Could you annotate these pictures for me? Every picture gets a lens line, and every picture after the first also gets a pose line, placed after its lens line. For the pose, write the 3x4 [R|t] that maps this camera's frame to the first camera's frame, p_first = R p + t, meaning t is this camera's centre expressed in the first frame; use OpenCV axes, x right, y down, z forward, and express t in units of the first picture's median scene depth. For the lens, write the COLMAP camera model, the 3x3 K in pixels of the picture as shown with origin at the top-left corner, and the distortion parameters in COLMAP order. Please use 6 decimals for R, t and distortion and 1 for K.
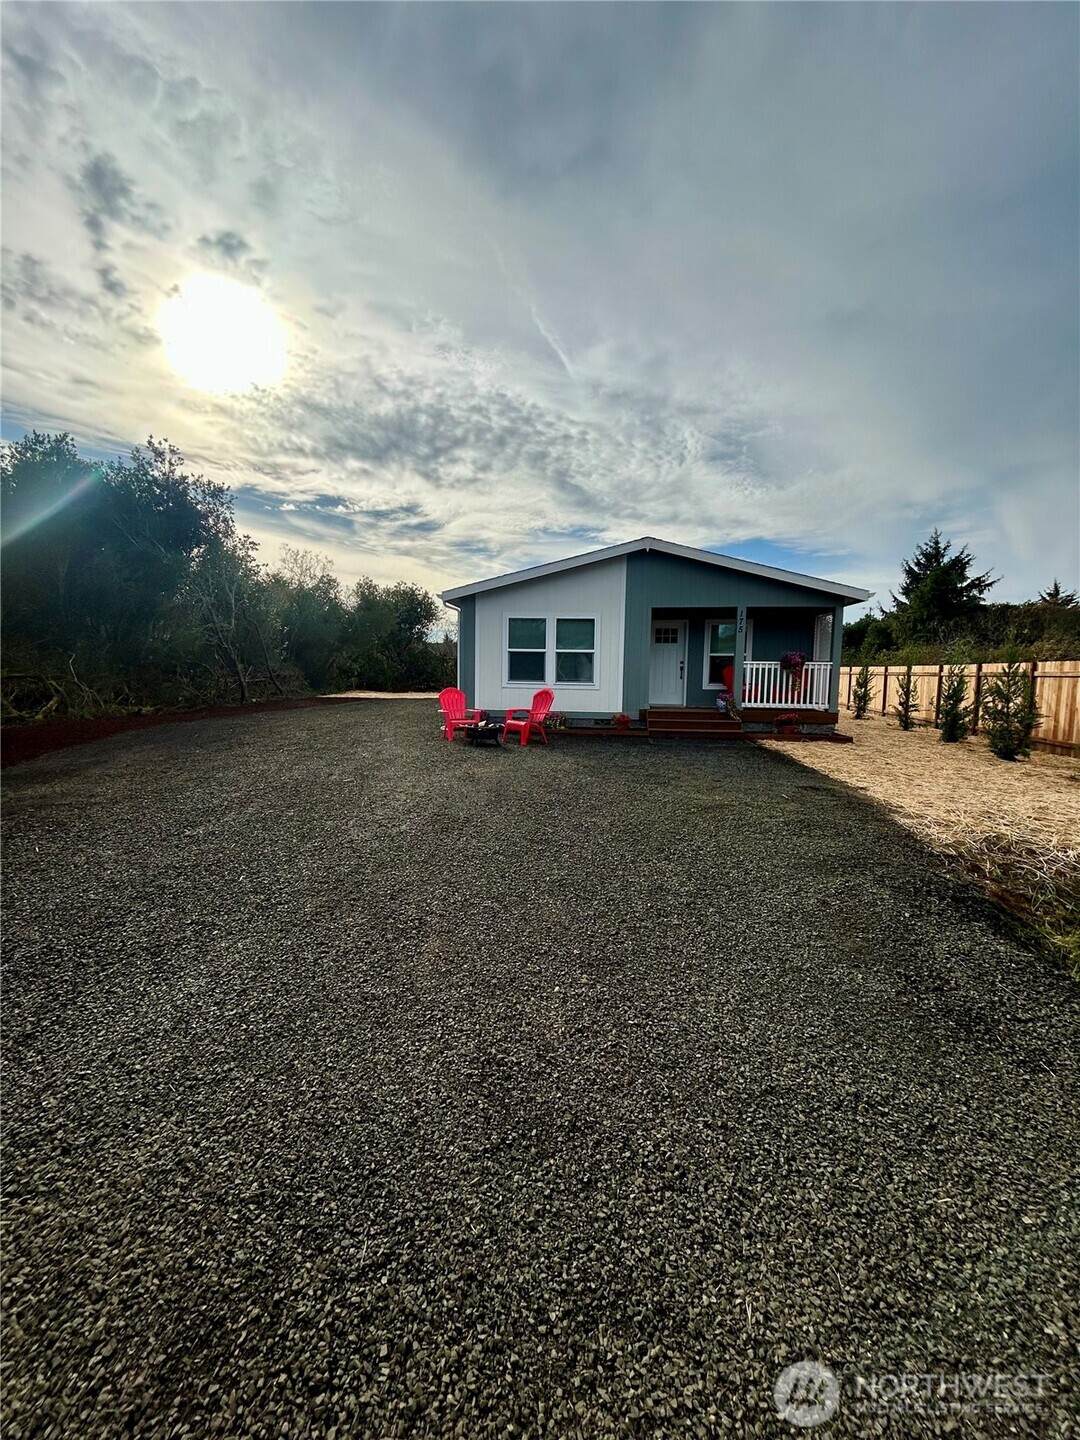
lens RADIAL K [[569.6, 0, 540.0], [0, 569.6, 720.0], [0, 0, 1]] dist [0.001352, -0.000001]
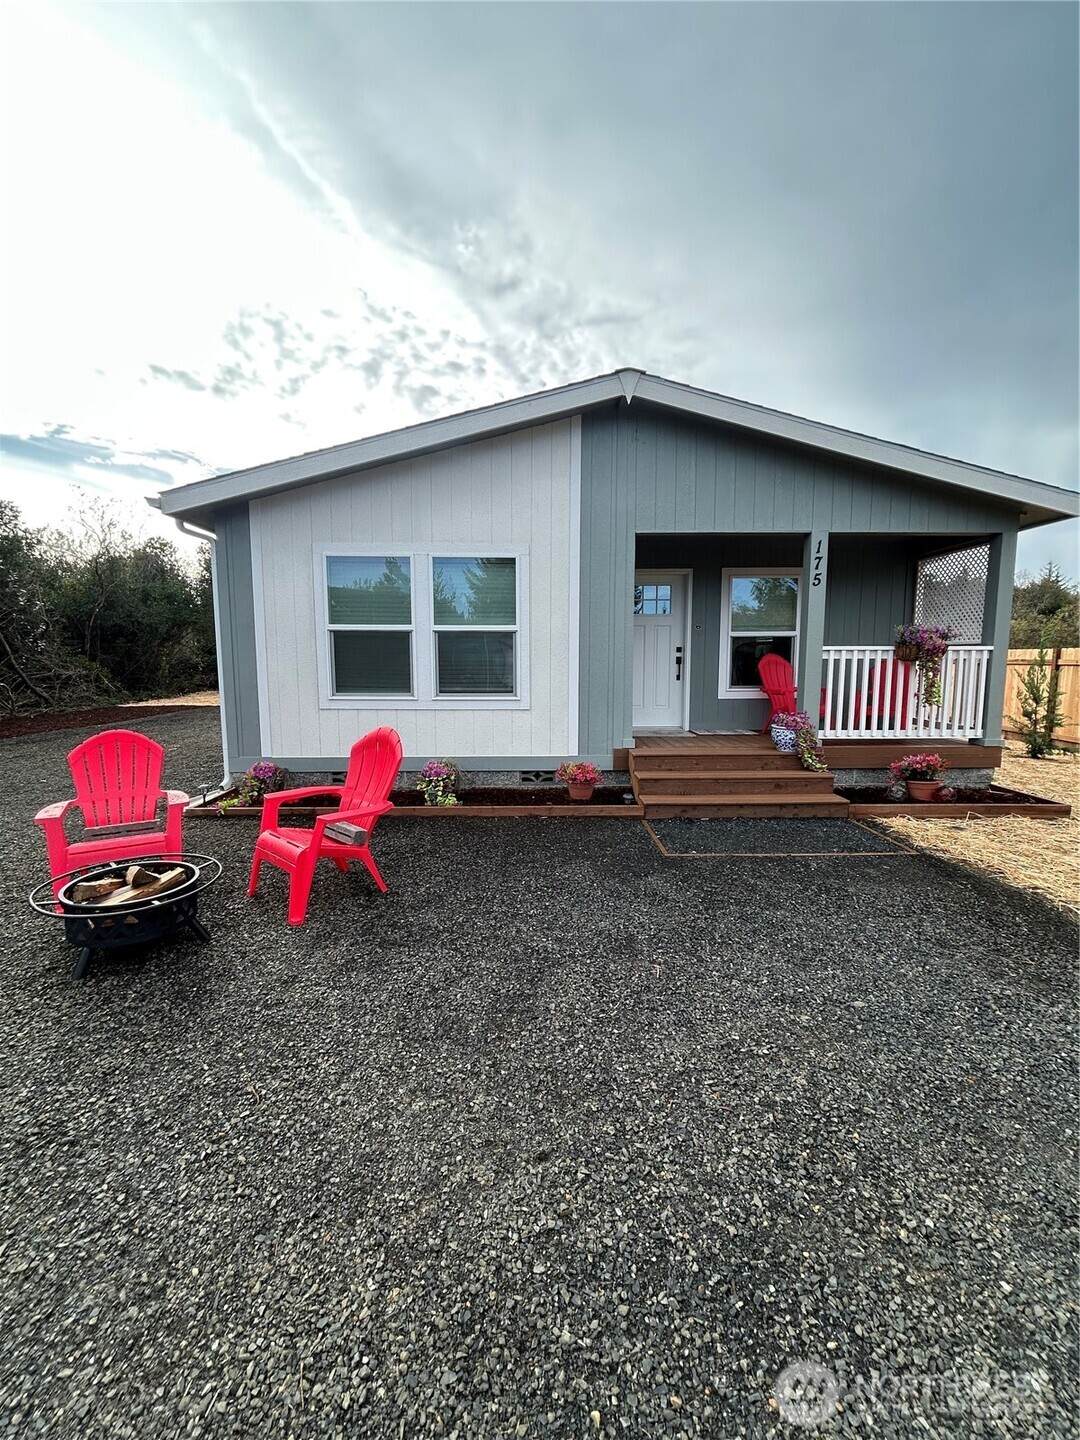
lens RADIAL K [[569.6, 0, 540.0], [0, 569.6, 720.0], [0, 0, 1]] dist [0.001352, -0.000001]
pose [[0.986633, -0.032306, 0.159725, 0.037380], [0.029315, 0.999349, 0.021050, -0.054966], [-0.160301, -0.016086, 0.986937, 0.536026]]
